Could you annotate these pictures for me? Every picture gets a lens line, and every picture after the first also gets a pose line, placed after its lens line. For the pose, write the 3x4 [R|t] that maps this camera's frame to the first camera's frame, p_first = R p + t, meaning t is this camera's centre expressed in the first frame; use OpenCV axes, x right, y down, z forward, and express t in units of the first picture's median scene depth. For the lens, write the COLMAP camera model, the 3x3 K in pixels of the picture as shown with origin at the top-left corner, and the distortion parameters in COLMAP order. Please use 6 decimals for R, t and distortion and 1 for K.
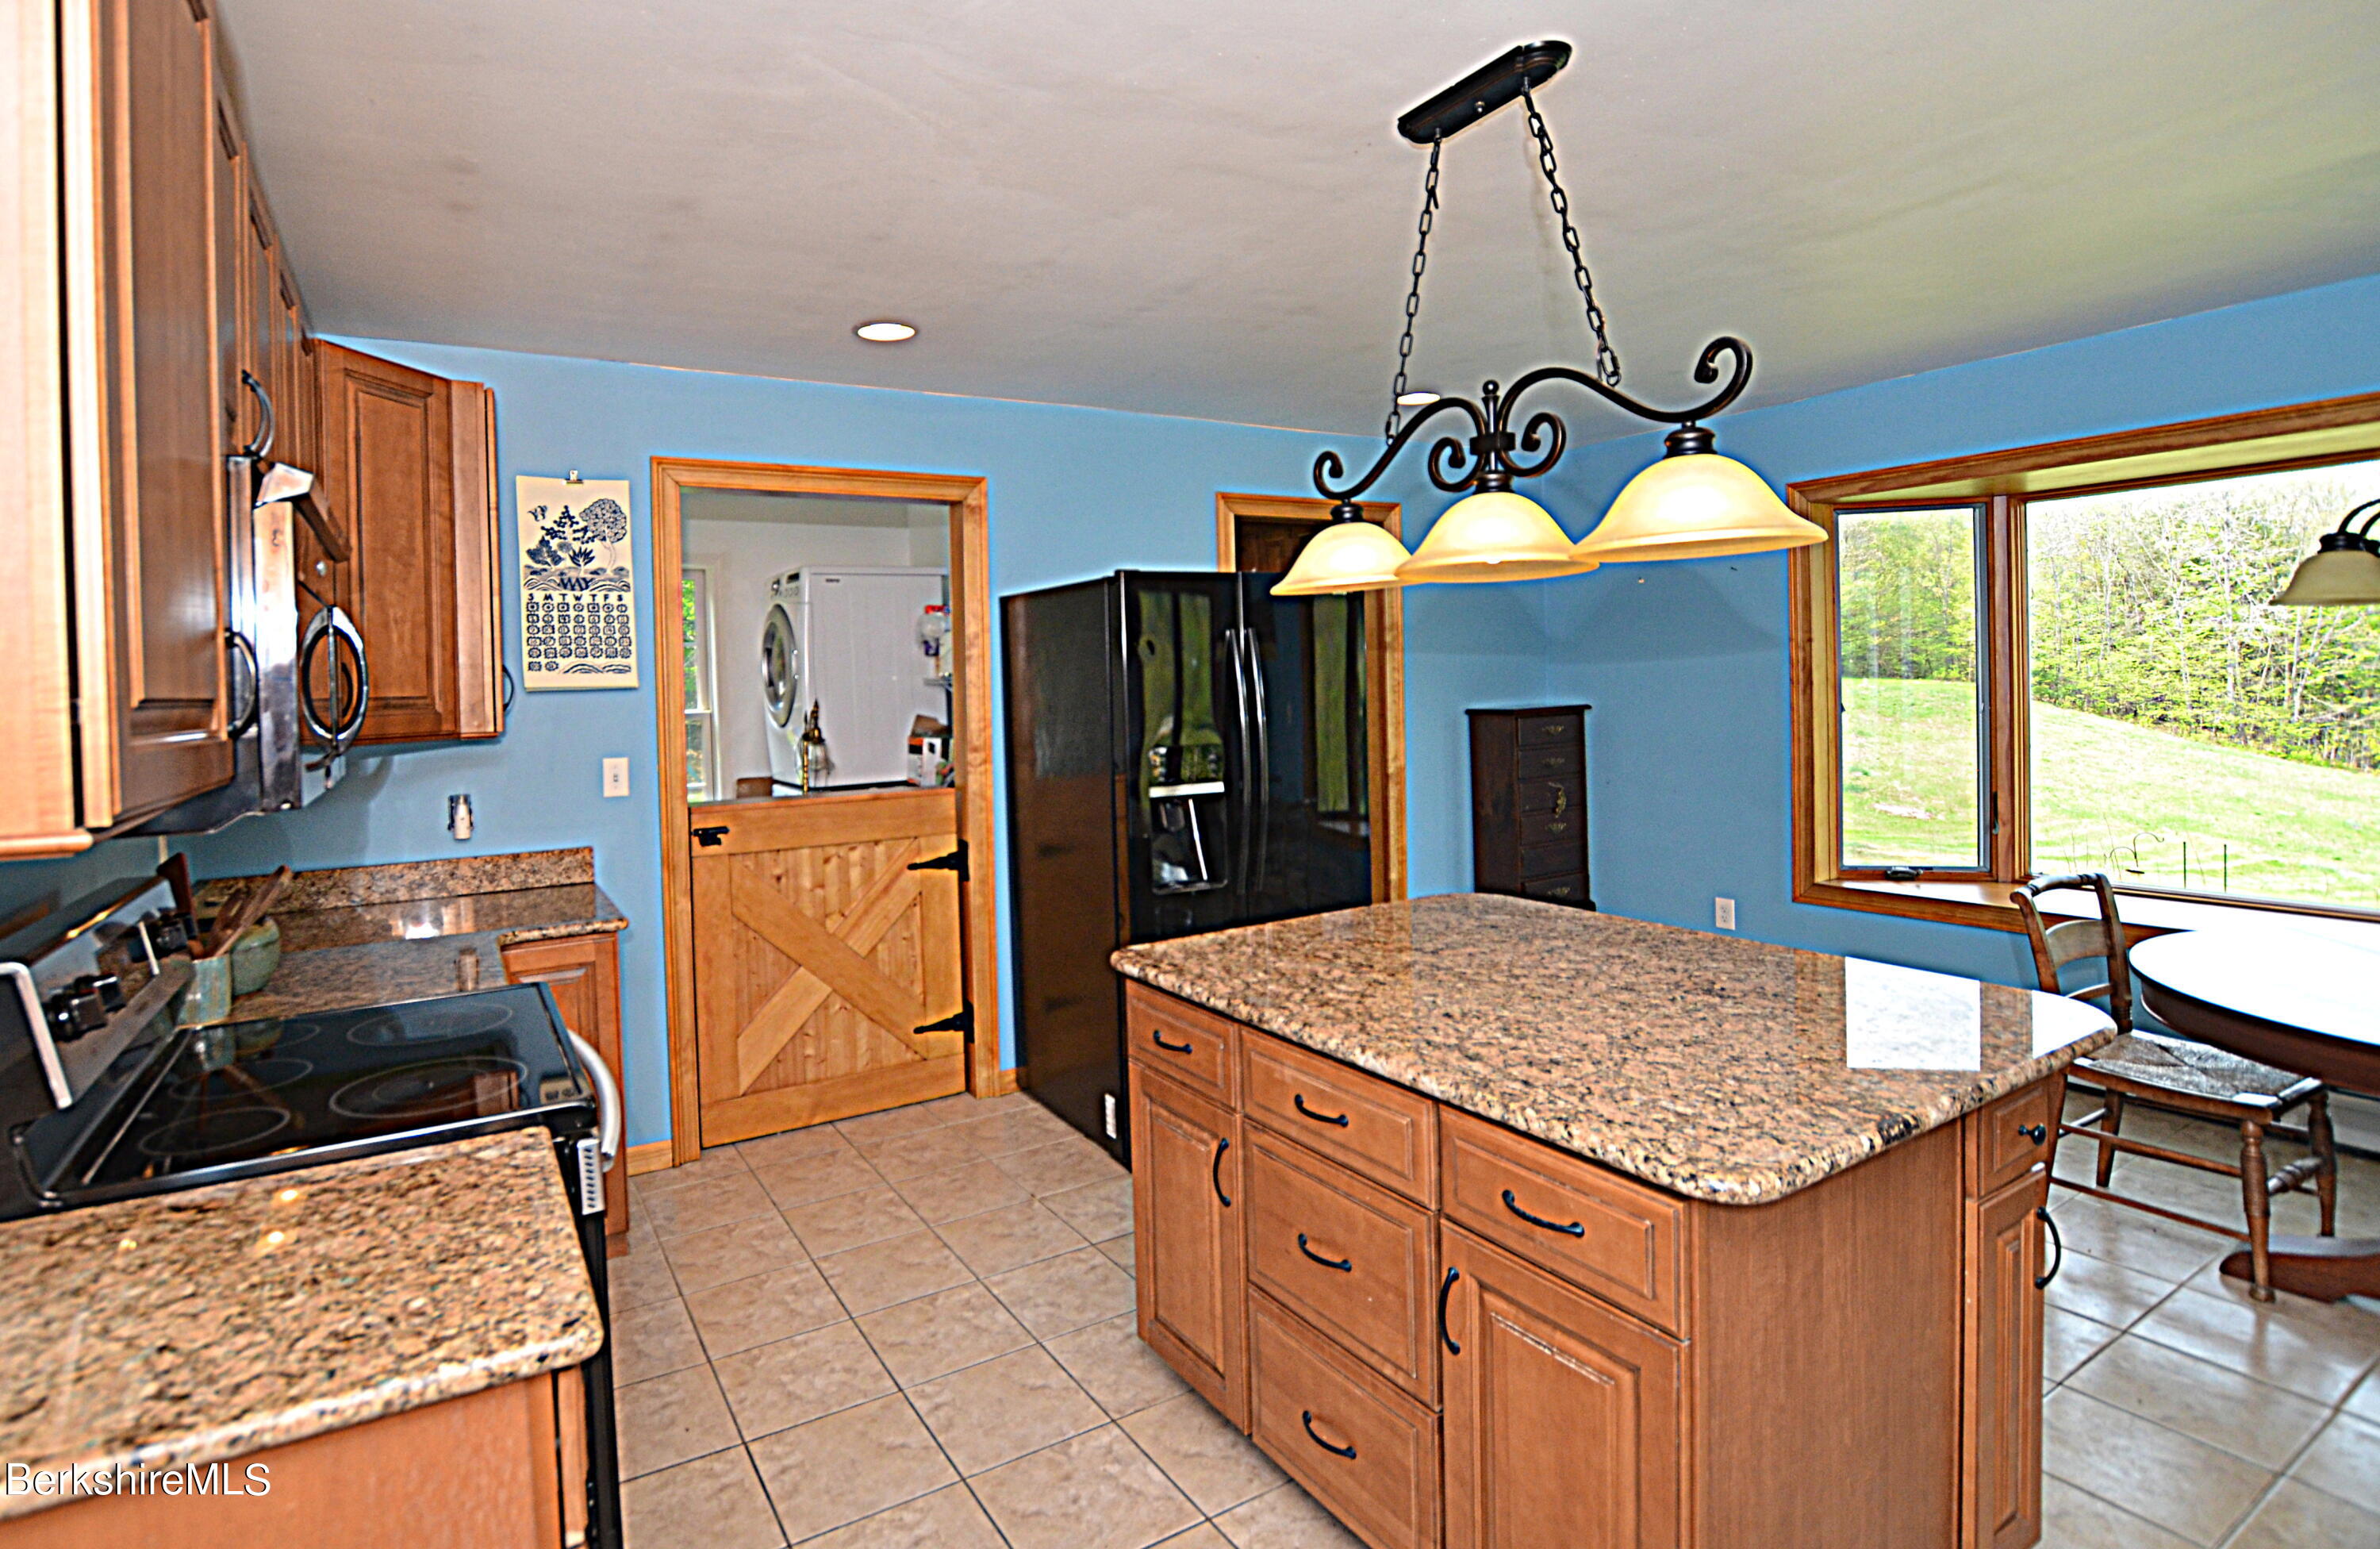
lens RADIAL K [[1164.8, 0, 1083.8], [0, 1164.8, 716.2], [0, 0, 1]] dist [-0.036680, 0.005038]
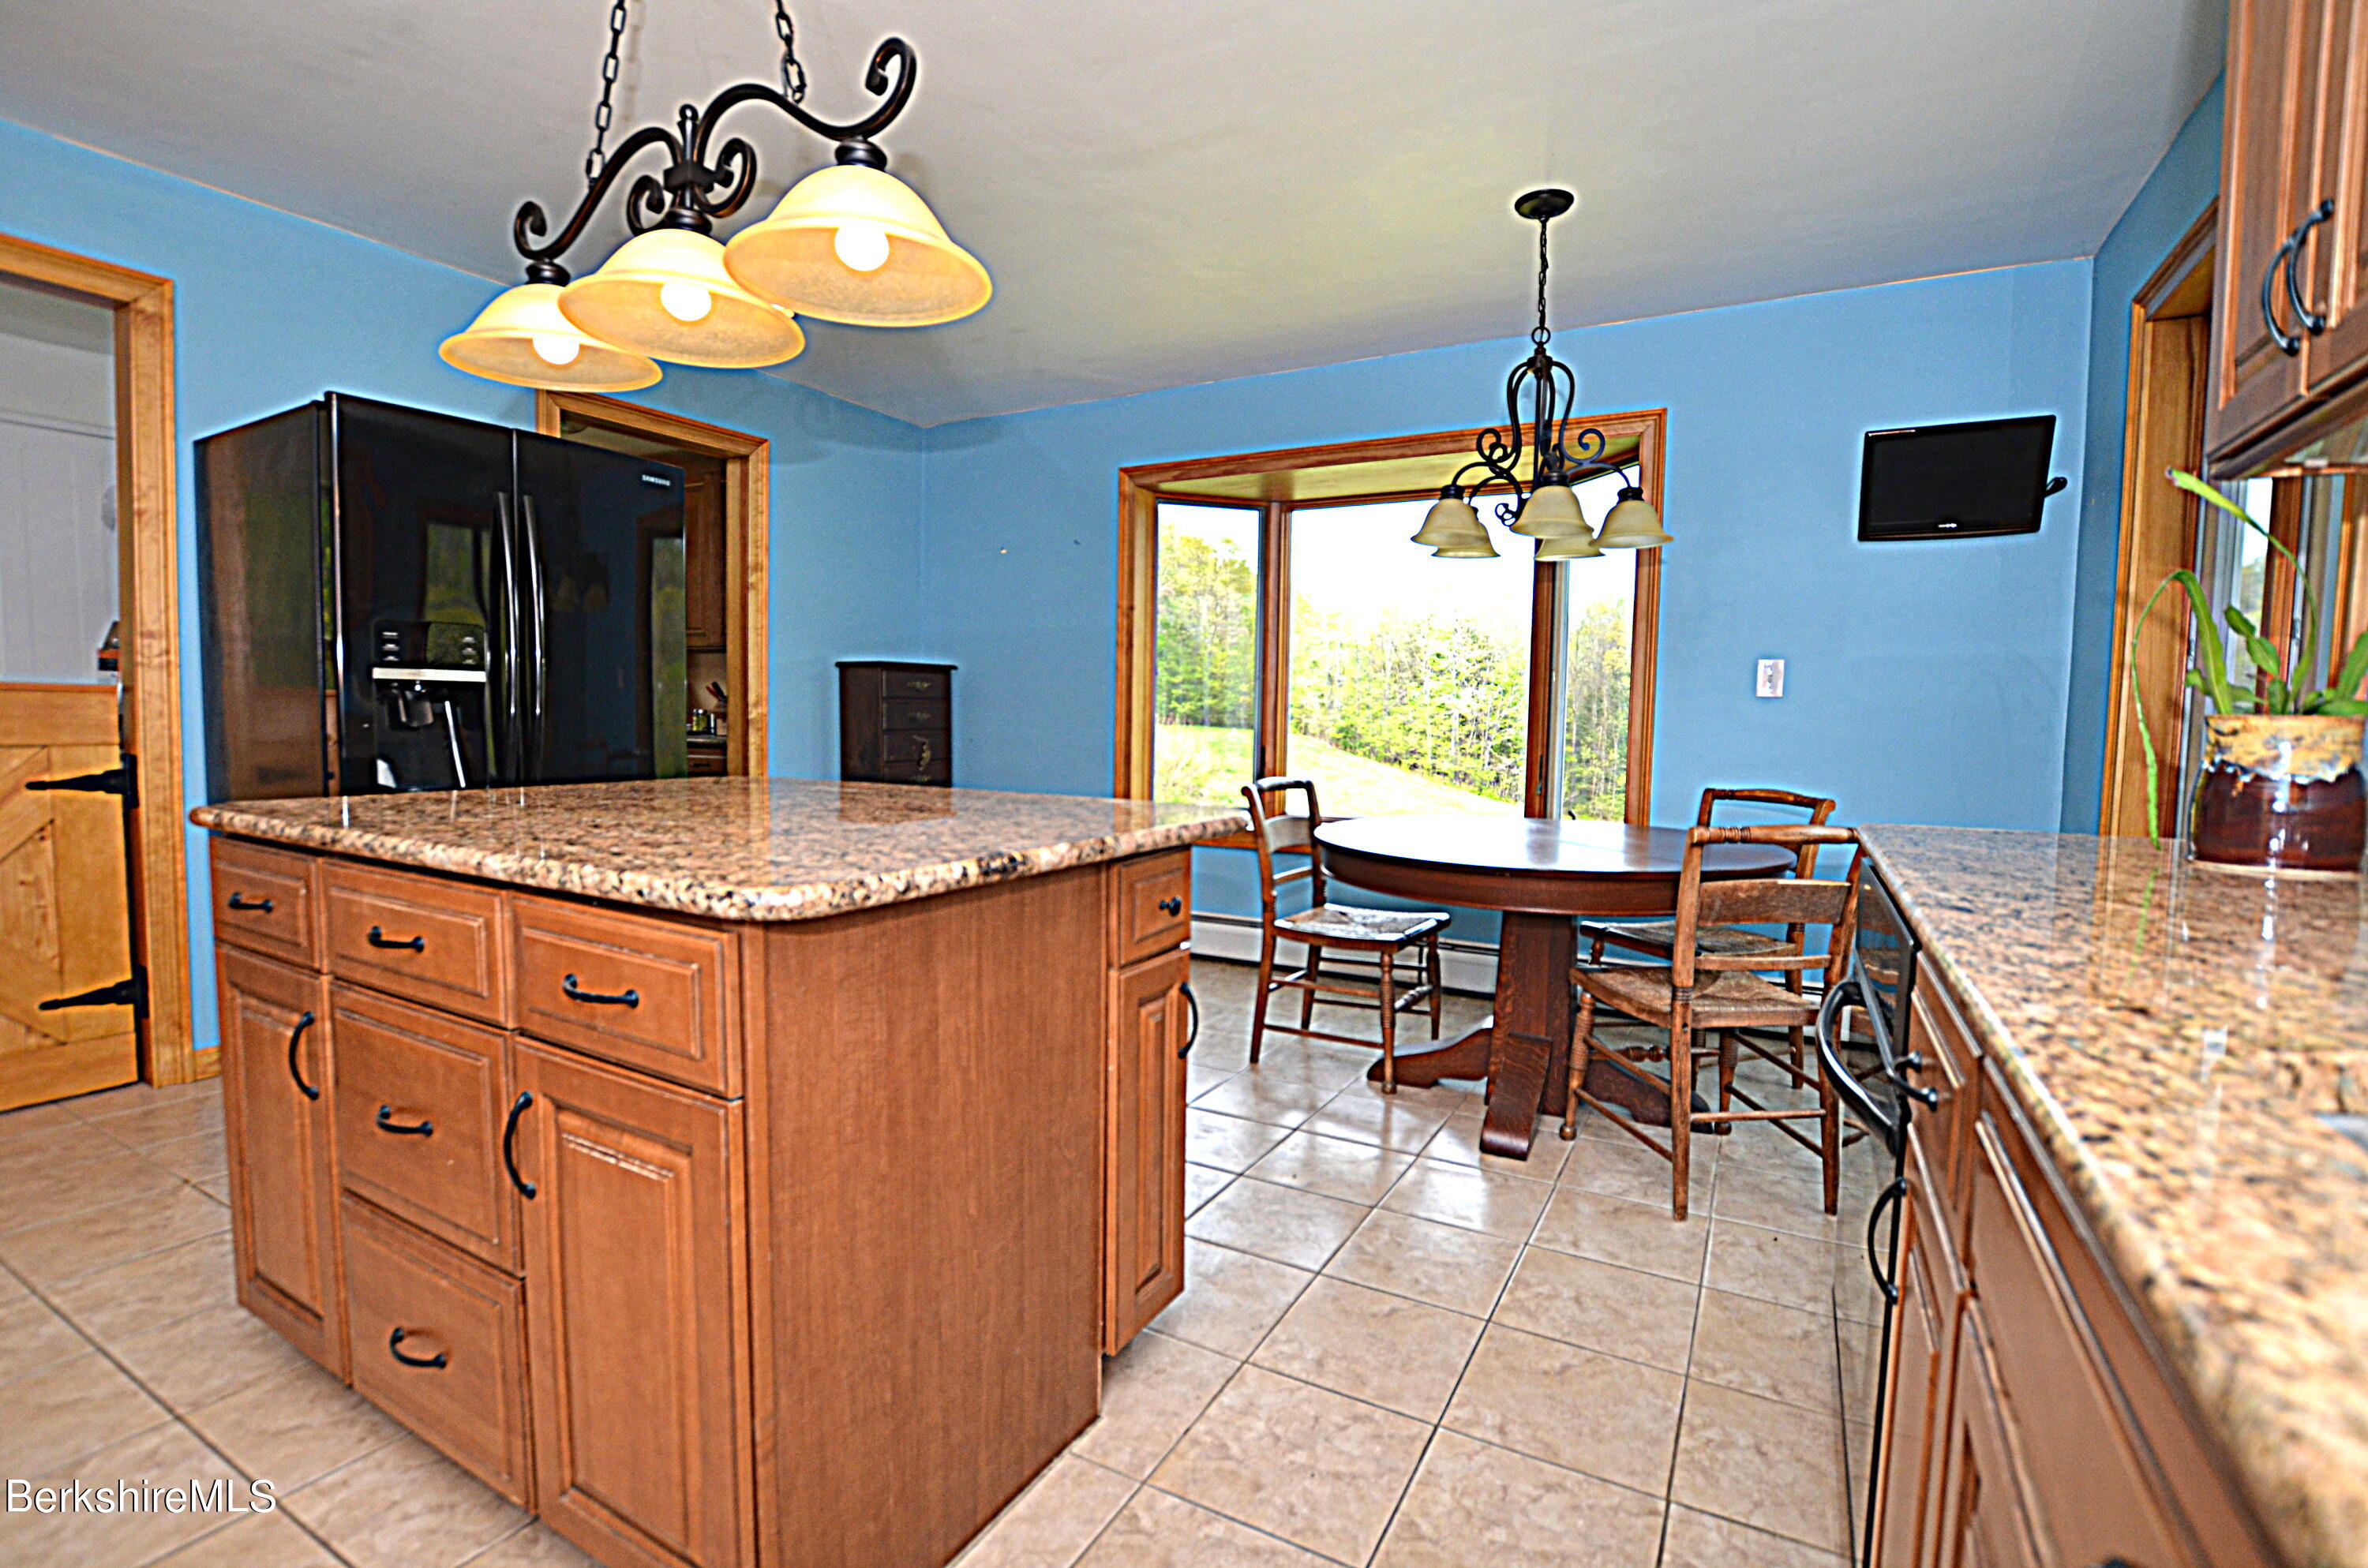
lens RADIAL K [[1090.9, 0, 1174.3], [0, 1090.9, 799.1], [0, 0, 1]] dist [-0.025611, 0.000365]
pose [[0.854681, 0.006402, 0.519114, 0.243987], [-0.031186, 0.998751, 0.039029, 0.179160], [-0.518216, -0.049546, 0.853814, 0.102878]]
